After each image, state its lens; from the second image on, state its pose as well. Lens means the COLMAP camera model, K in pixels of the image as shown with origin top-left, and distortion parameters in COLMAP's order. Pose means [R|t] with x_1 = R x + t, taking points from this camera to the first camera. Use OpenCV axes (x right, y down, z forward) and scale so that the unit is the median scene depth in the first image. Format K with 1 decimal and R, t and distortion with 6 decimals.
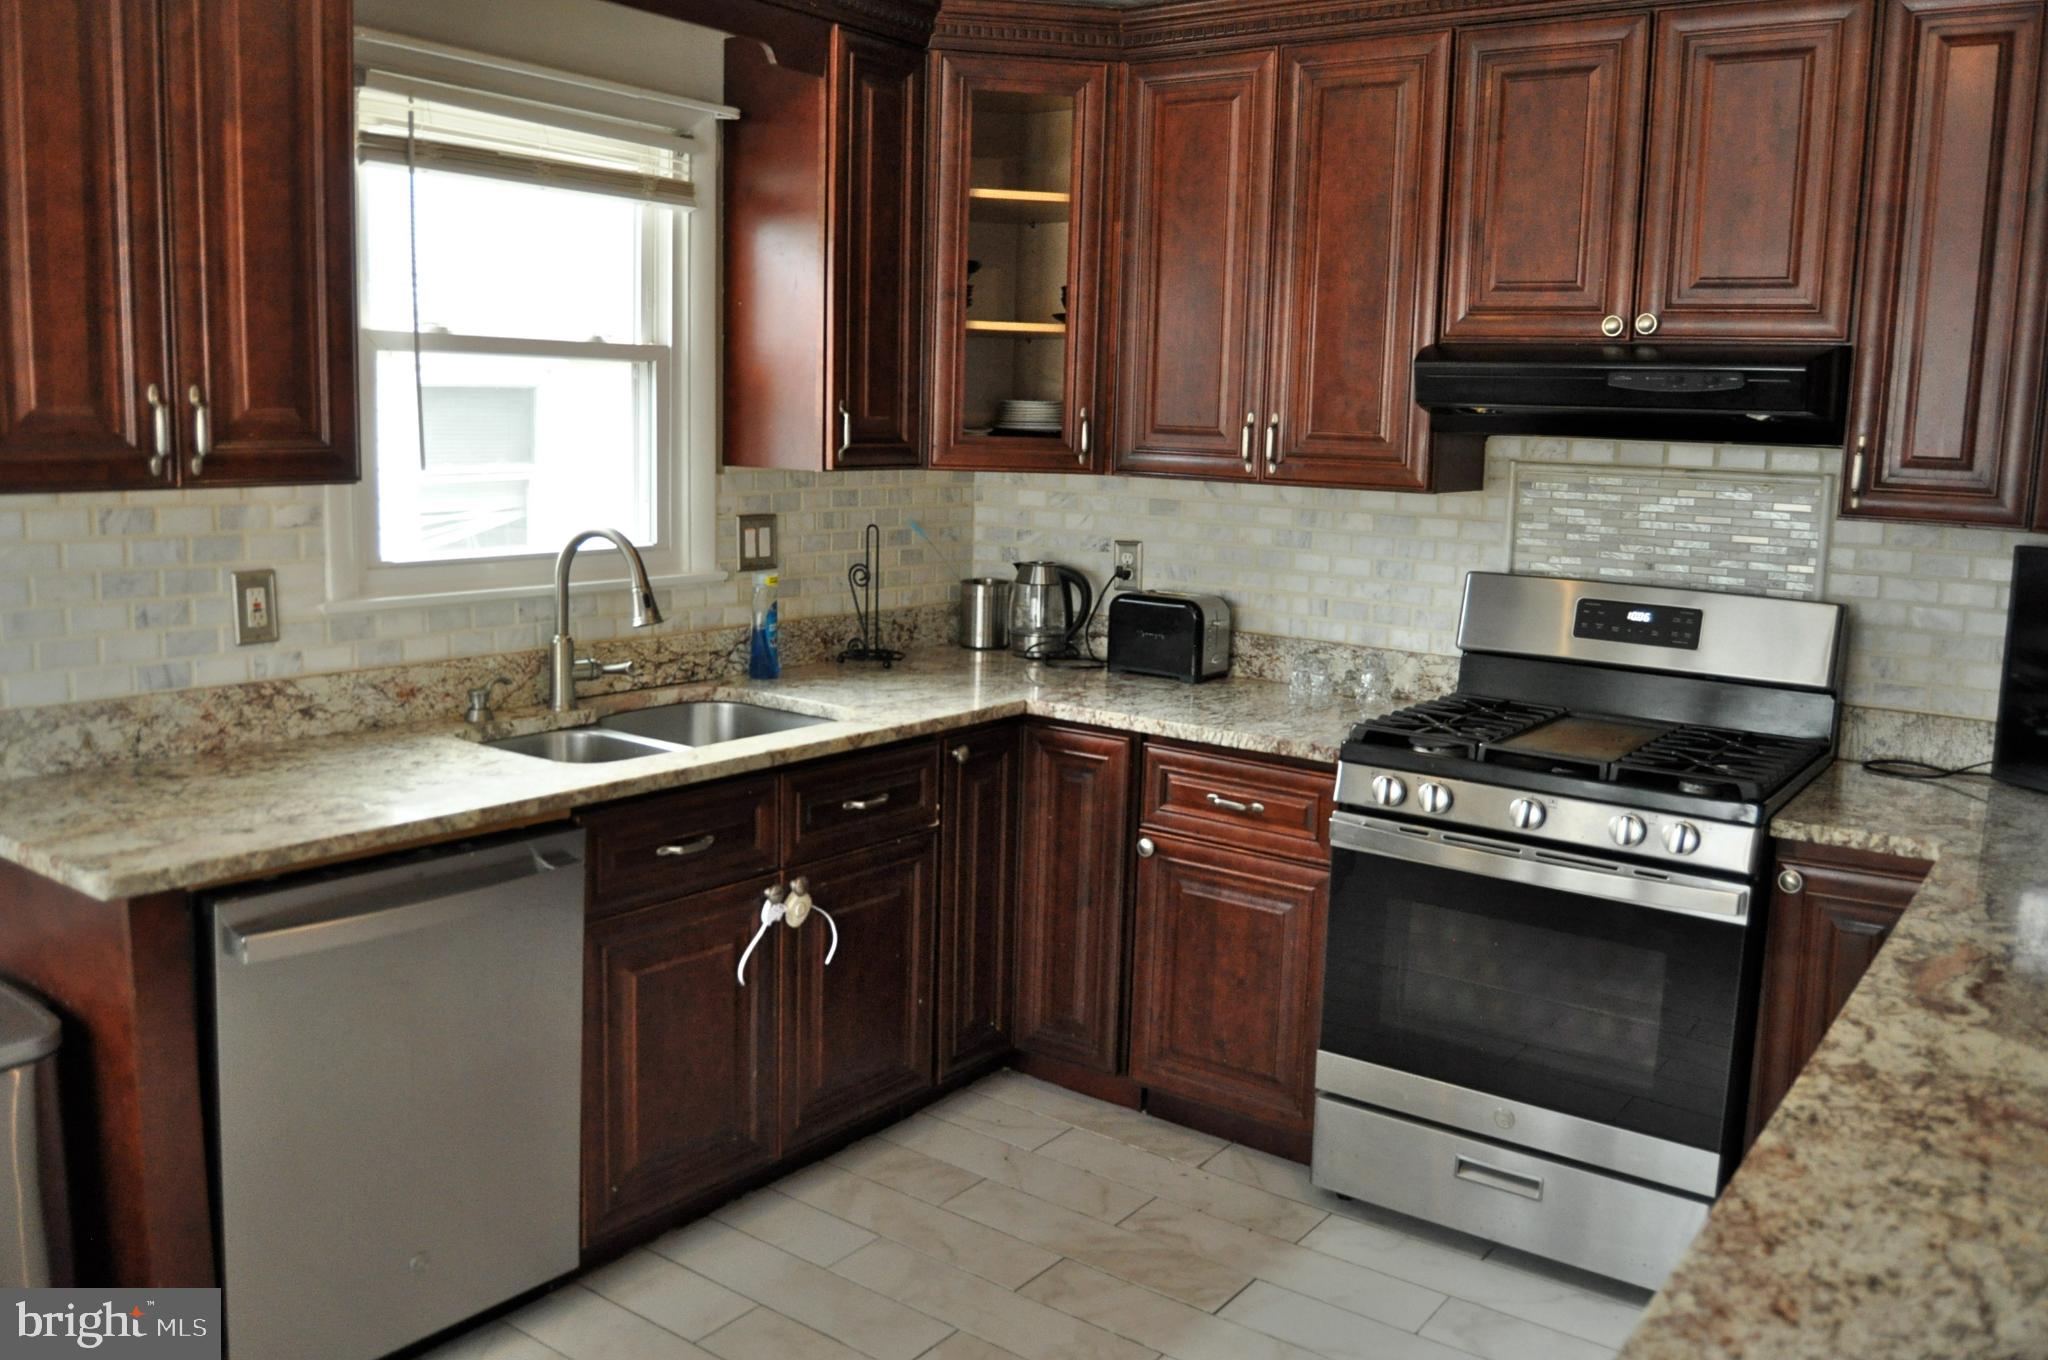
lens RADIAL K [[1647.5, 0, 1037.4], [0, 1647.5, 677.4], [0, 0, 1]] dist [-0.086489, 0.017646]
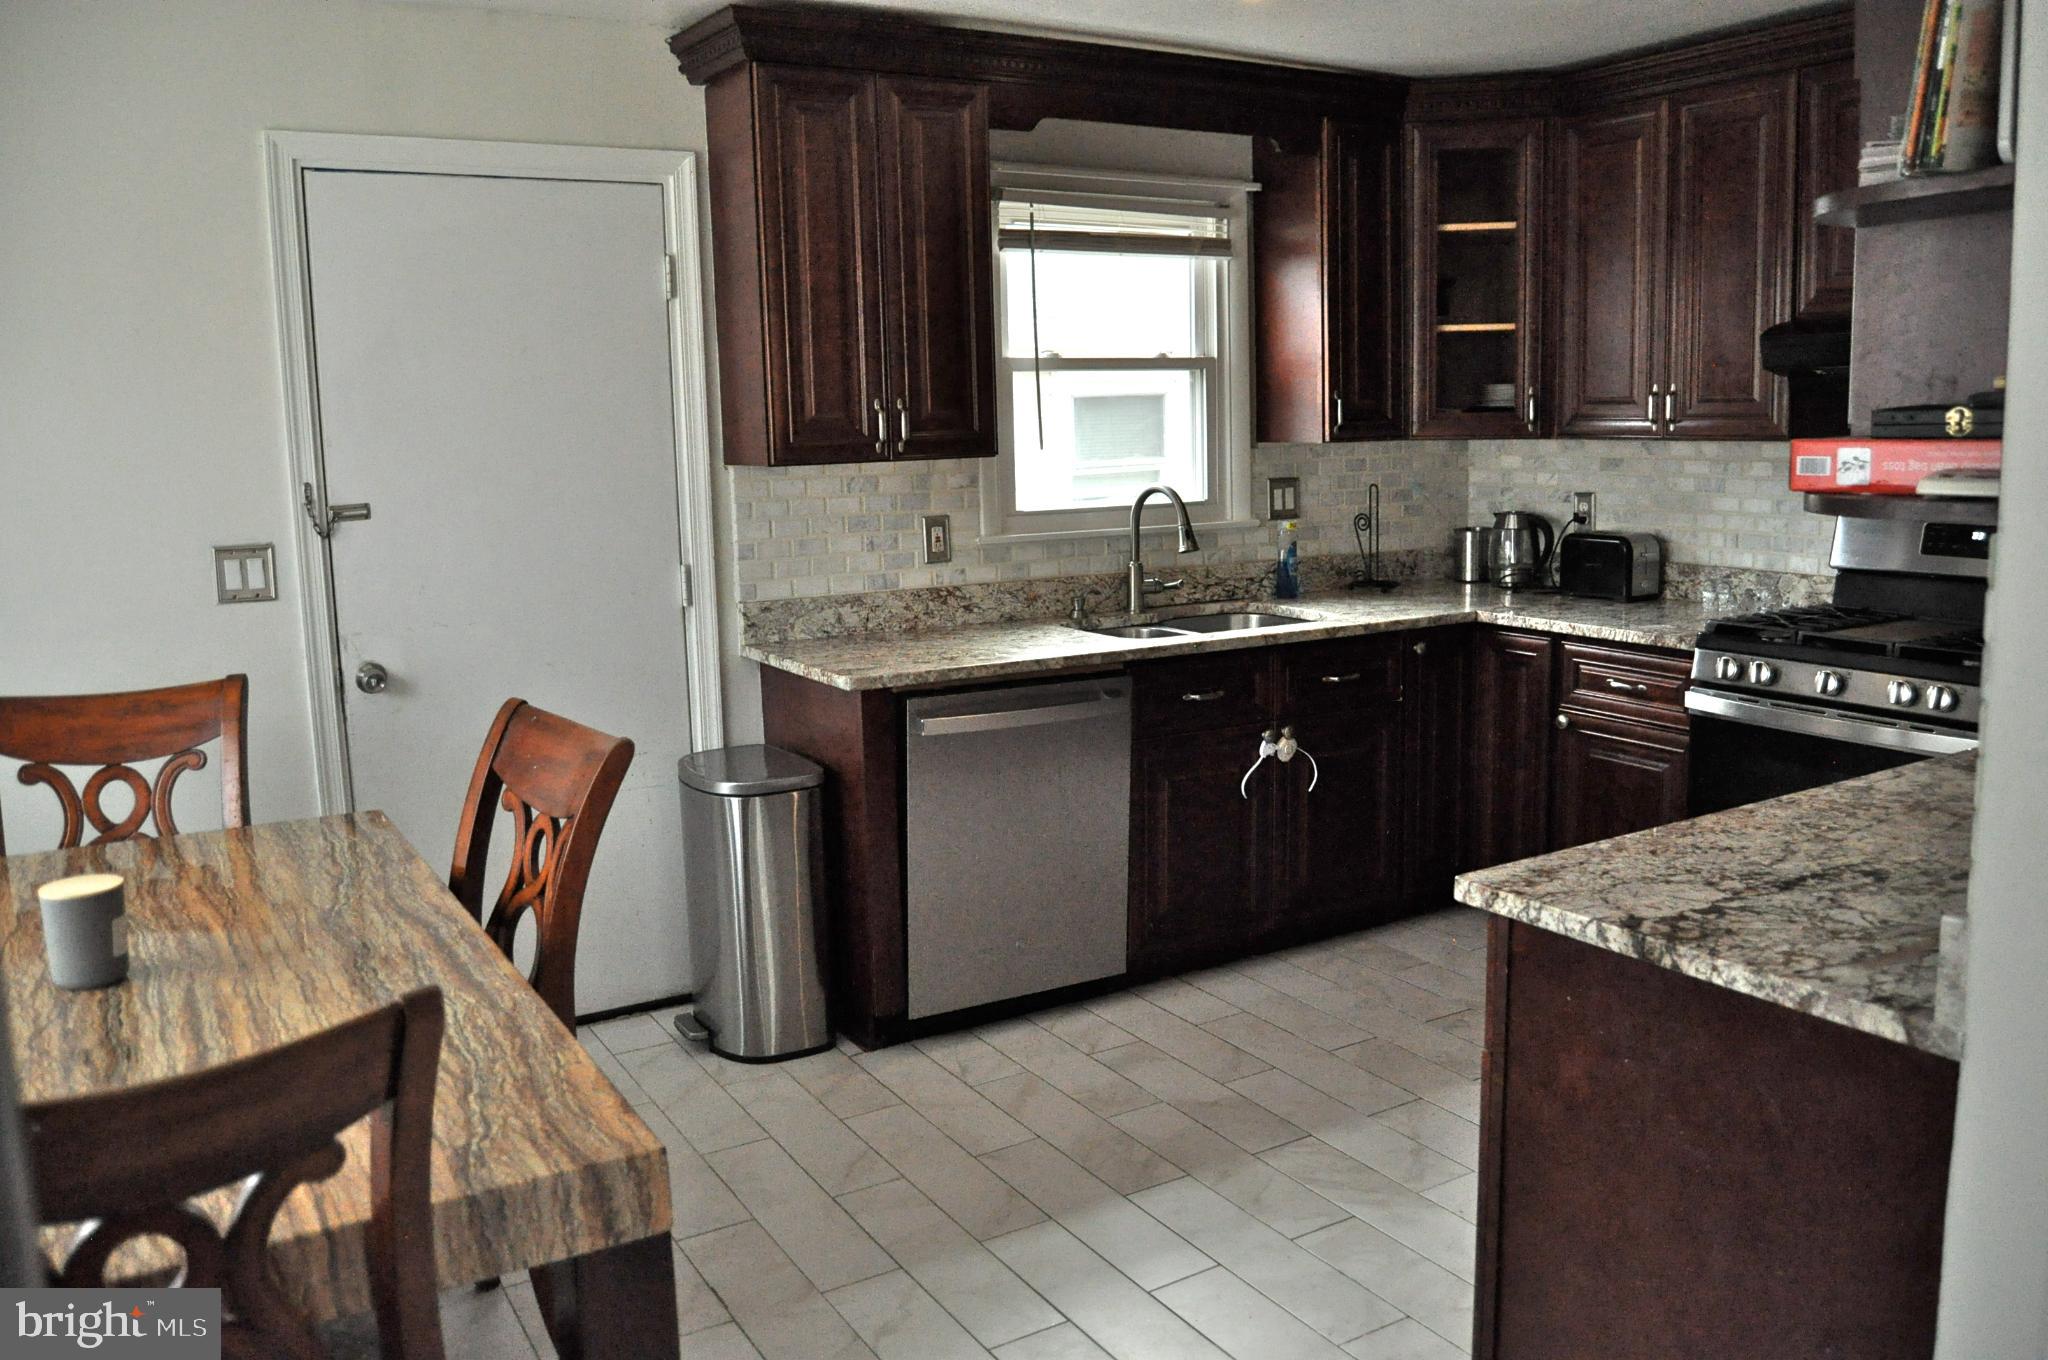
lens RADIAL K [[1592.5, 0, 1053.8], [0, 1592.5, 679.1], [0, 0, 1]] dist [-0.078952, 0.006372]
pose [[0.923868, 0.012048, -0.382521, 0.179488], [-0.009788, 0.999921, 0.007855, 0.066499], [0.382586, -0.003513, 0.923913, -0.323531]]
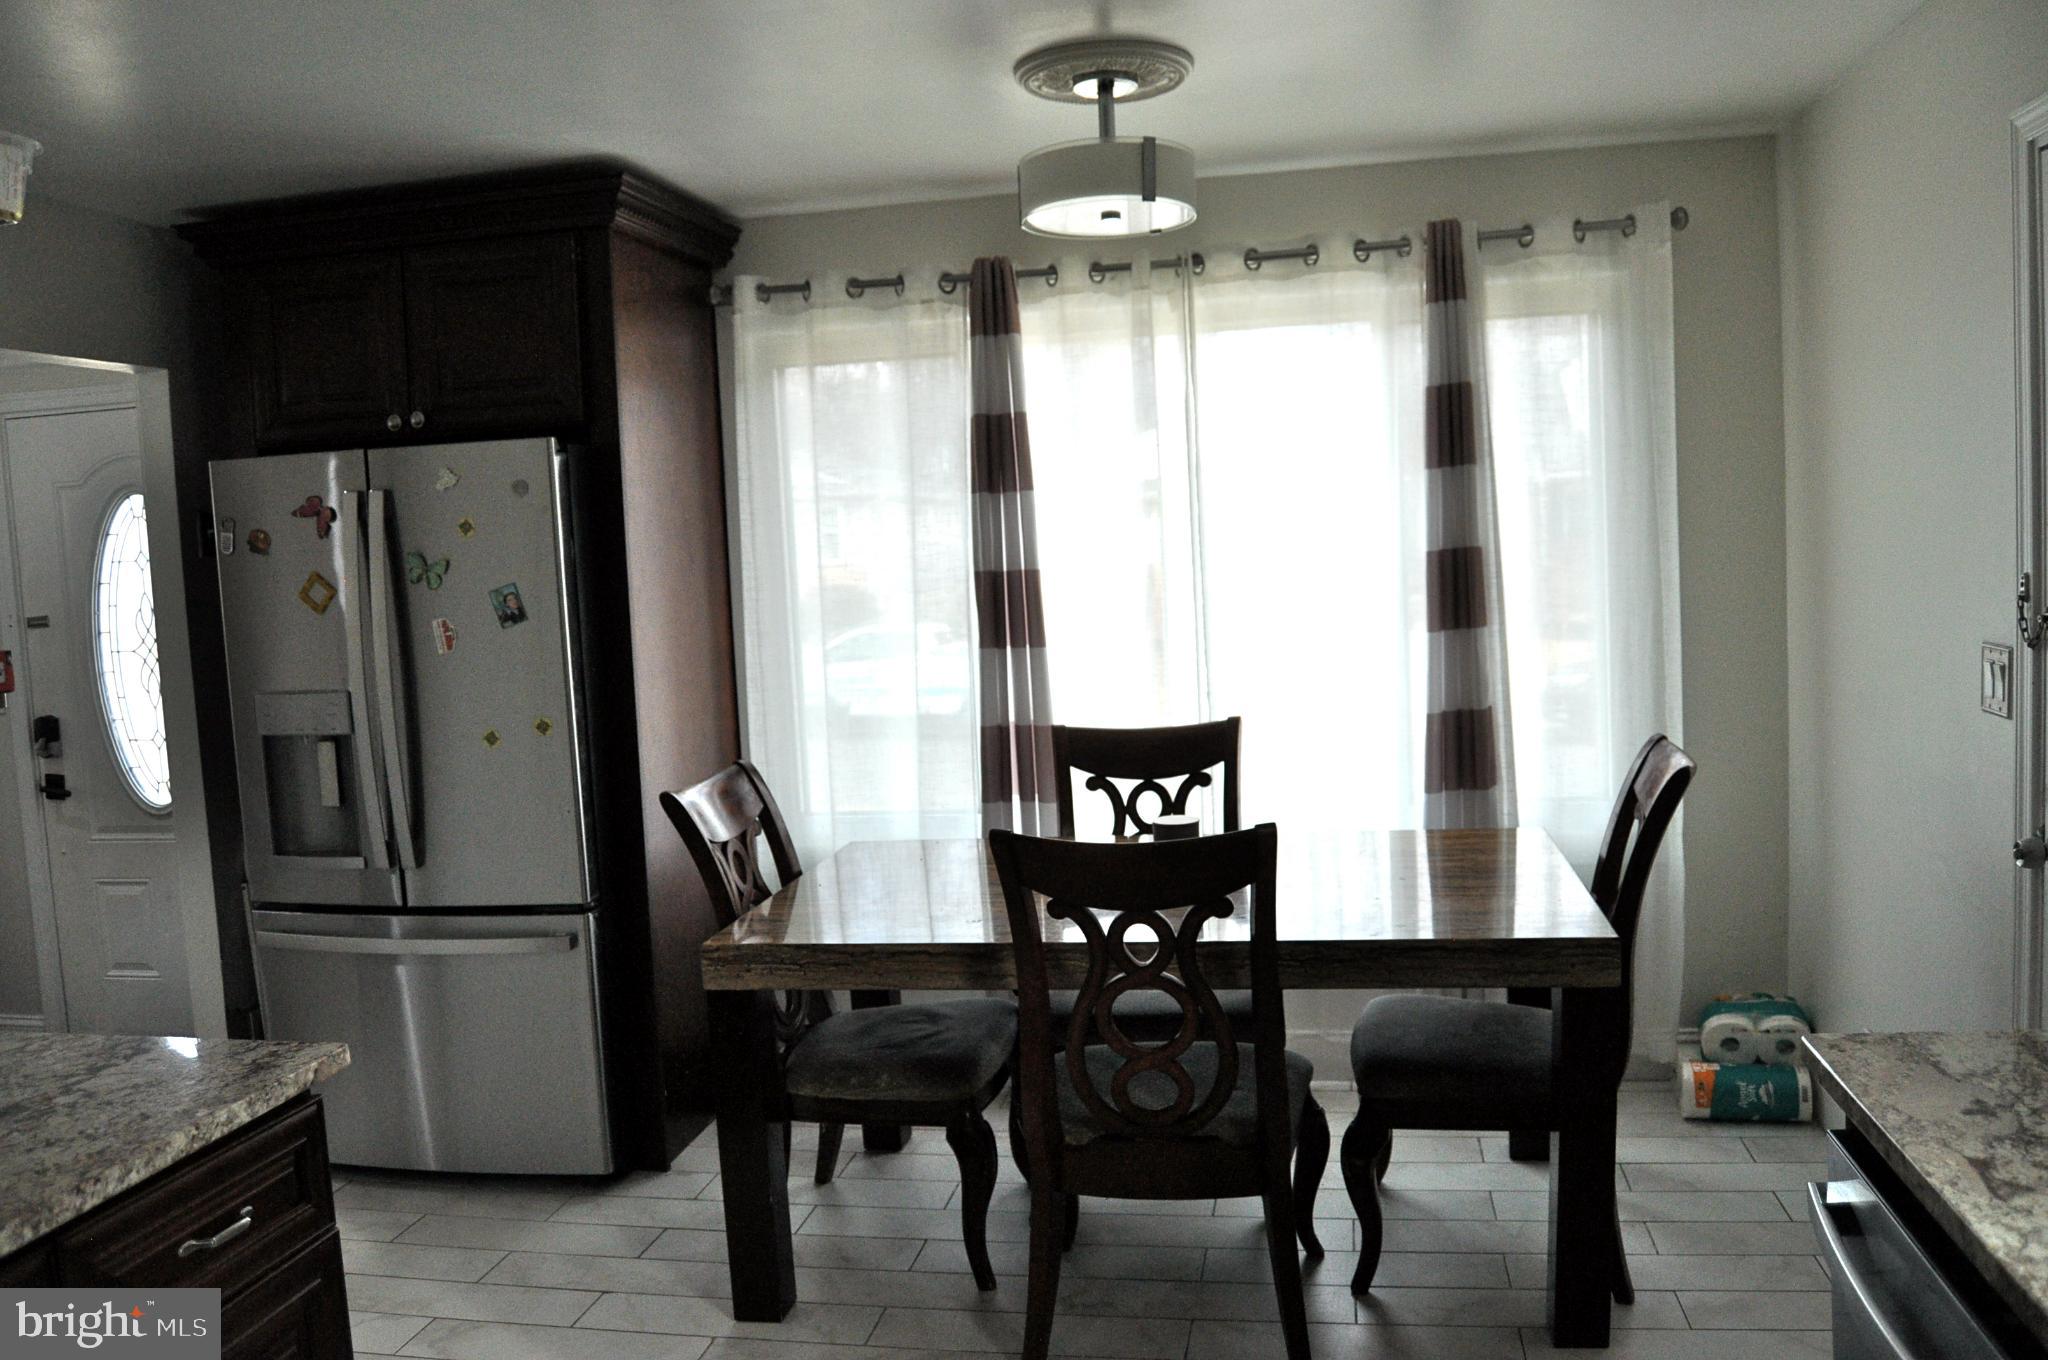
lens RADIAL K [[1592.5, 0, 1053.8], [0, 1592.5, 679.1], [0, 0, 1]] dist [-0.078952, 0.006372]
pose [[-0.900339, 0.050047, -0.432301, 0.099603], [-0.047300, 0.976227, 0.211527, -0.143155], [0.432610, 0.210894, -0.876569, 0.932242]]
